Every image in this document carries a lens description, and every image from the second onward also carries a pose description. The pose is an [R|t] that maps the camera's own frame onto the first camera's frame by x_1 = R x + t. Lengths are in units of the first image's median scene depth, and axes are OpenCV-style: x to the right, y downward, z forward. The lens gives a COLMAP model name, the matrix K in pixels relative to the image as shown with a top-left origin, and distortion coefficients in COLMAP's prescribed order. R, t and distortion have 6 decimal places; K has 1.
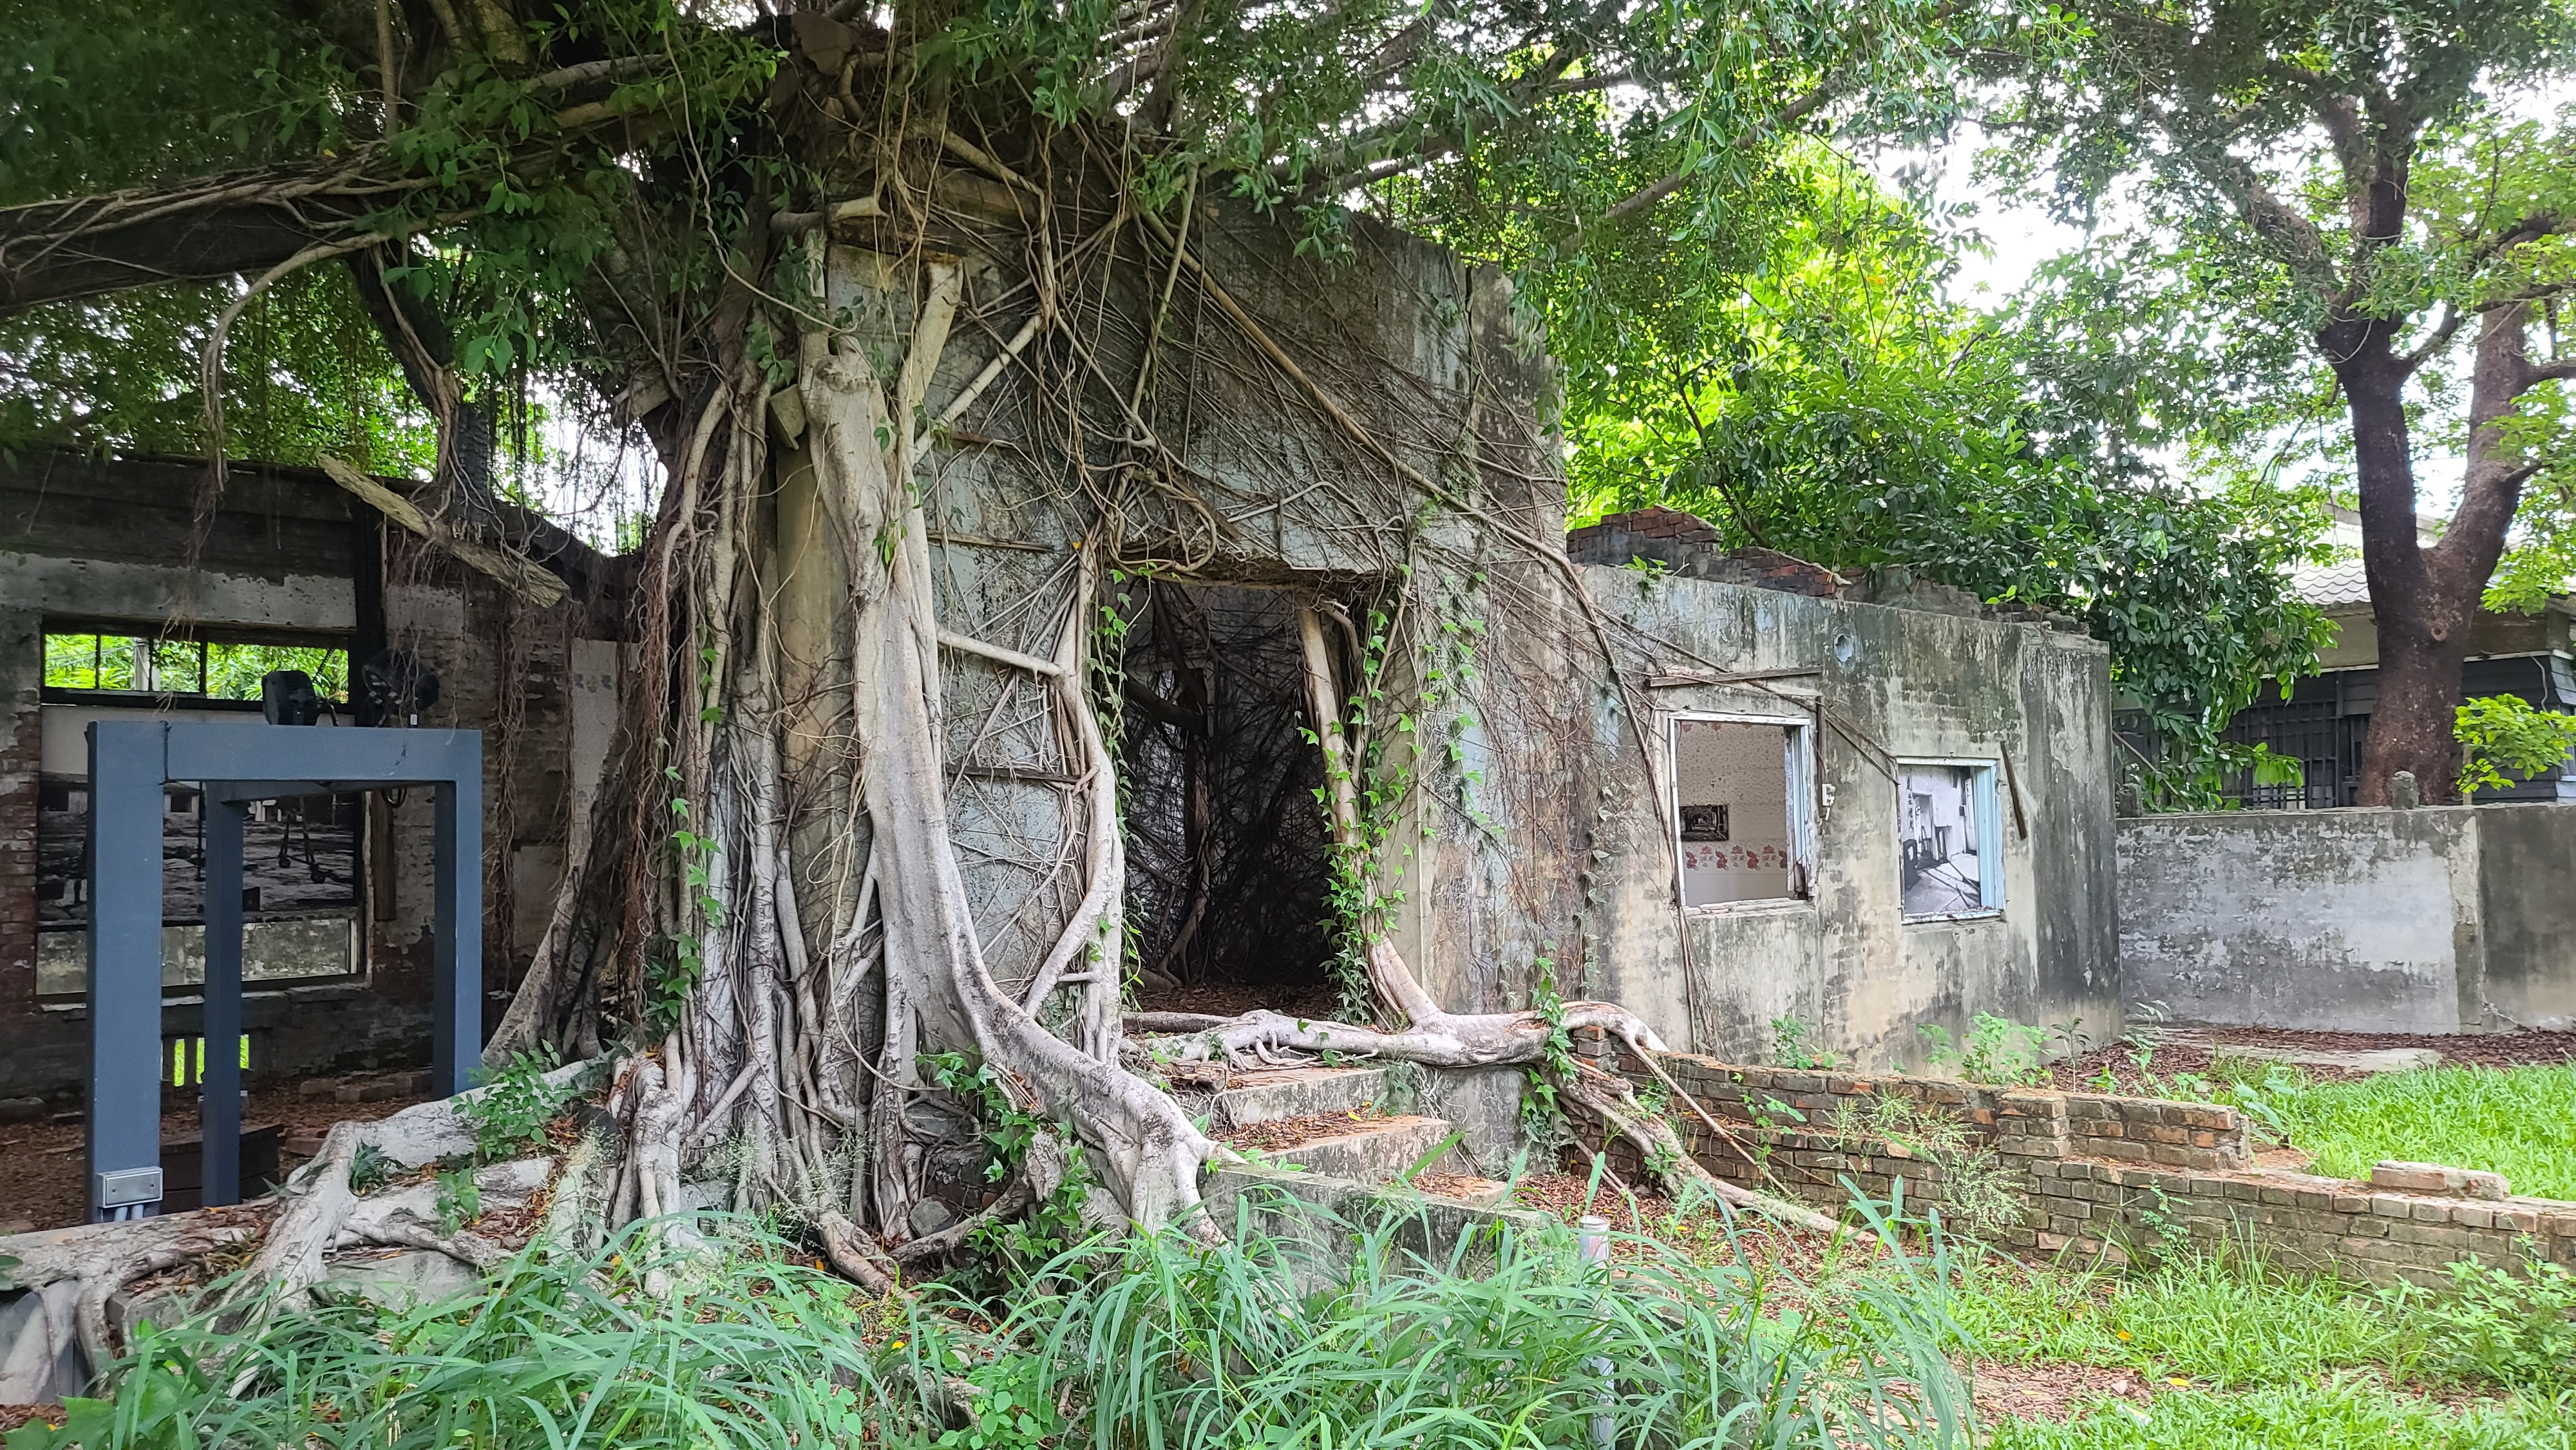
lens RADIAL K [[1866.0, 0, 1287.4], [0, 1866.0, 727.8], [0, 0, 1]] dist [0.051072, 0.001375]
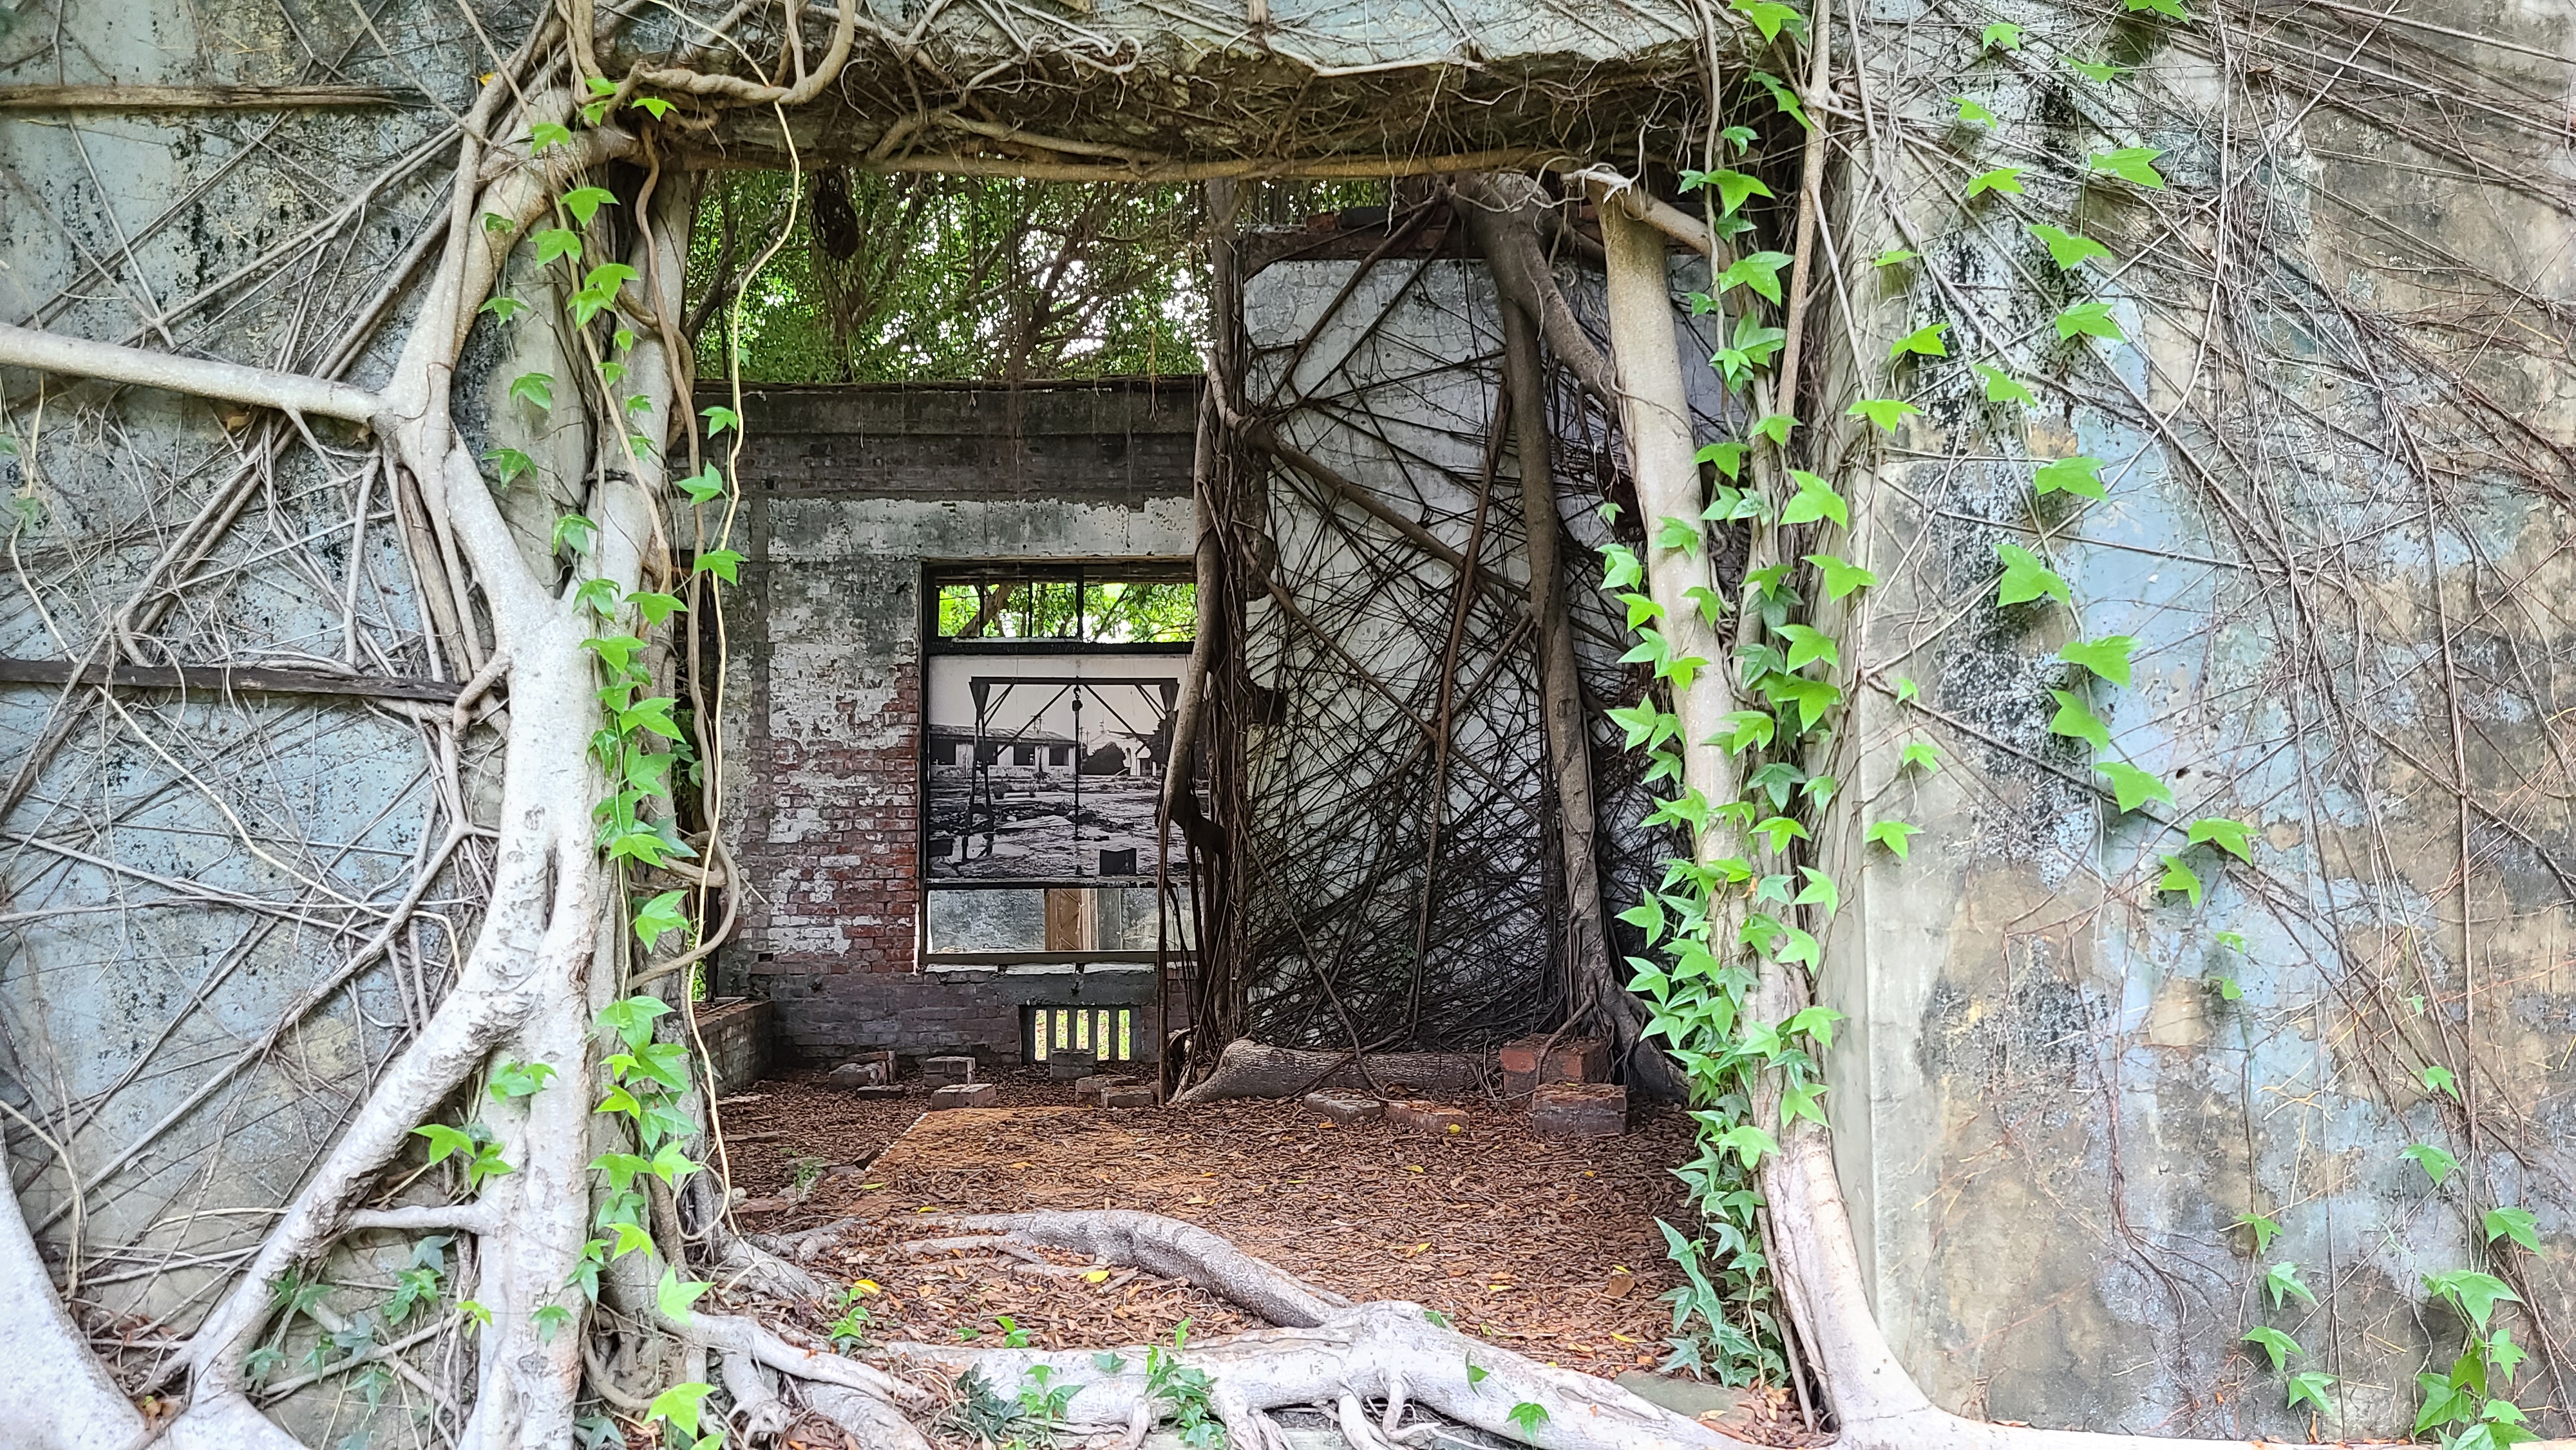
lens RADIAL K [[1866.0, 0, 1287.6], [0, 1866.0, 737.8], [0, 0, 1]] dist [0.051072, 0.001375]
pose [[0.703400, -0.012432, -0.710685, 0.224993], [0.035545, 0.999211, 0.017701, 0.028990], [0.709905, -0.037712, 0.703287, 0.683059]]
